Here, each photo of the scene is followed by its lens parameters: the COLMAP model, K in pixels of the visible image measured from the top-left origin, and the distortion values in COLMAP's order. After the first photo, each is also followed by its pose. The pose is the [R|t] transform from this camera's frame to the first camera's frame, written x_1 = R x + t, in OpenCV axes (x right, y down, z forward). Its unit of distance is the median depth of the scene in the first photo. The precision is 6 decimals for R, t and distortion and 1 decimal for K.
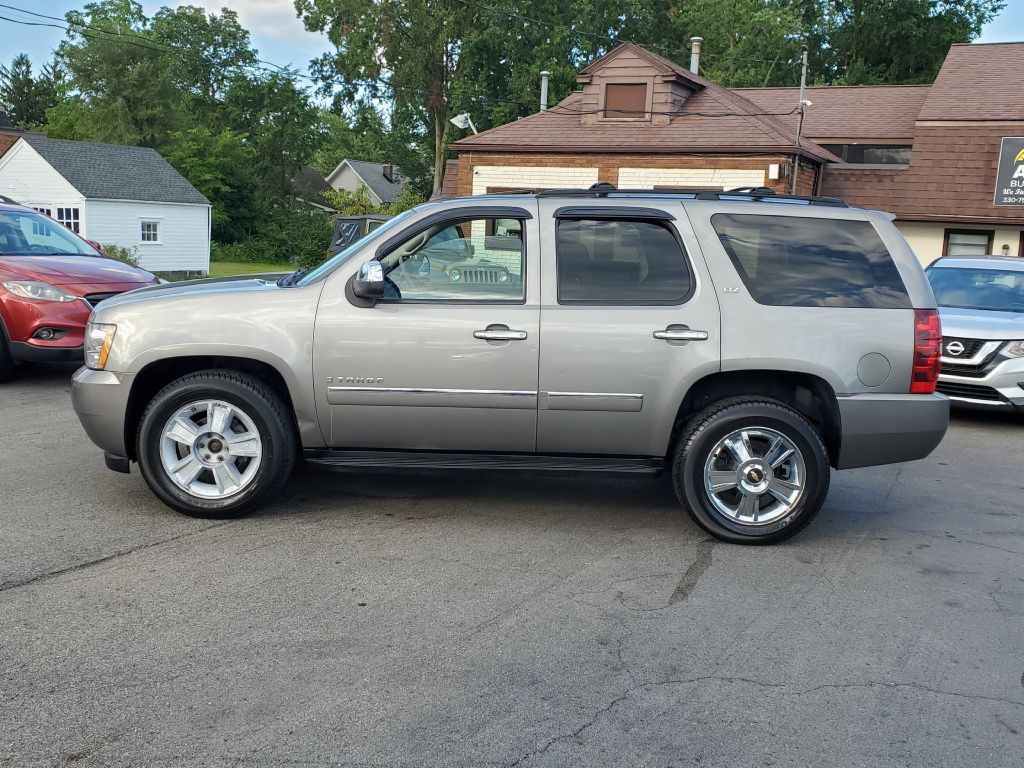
lens RADIAL K [[1055.0, 0, 512.0], [0, 1055.0, 384.0], [0, 0, 1]] dist [0.011556, 0.005235]
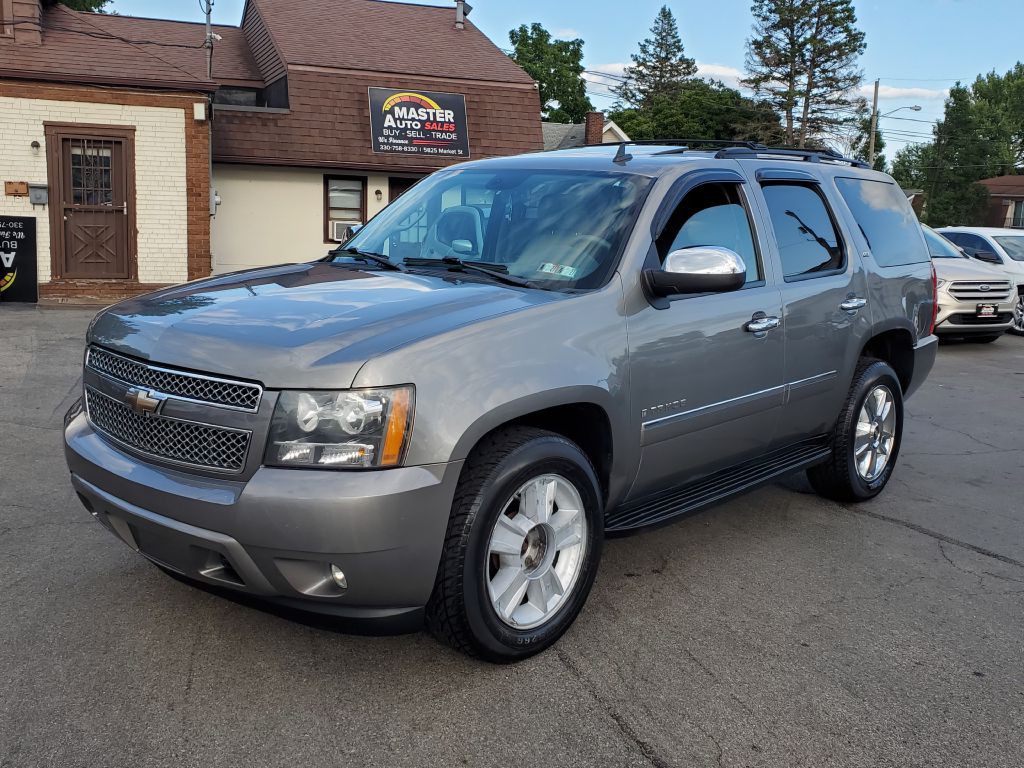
lens RADIAL K [[1055.0, 0, 512.0], [0, 1055.0, 384.0], [0, 0, 1]] dist [0.011556, 0.005235]
pose [[0.660938, -0.149830, 0.735332, -0.258417], [0.105730, 0.988684, 0.106419, -0.037956], [-0.742955, 0.007410, 0.669300, 0.194621]]
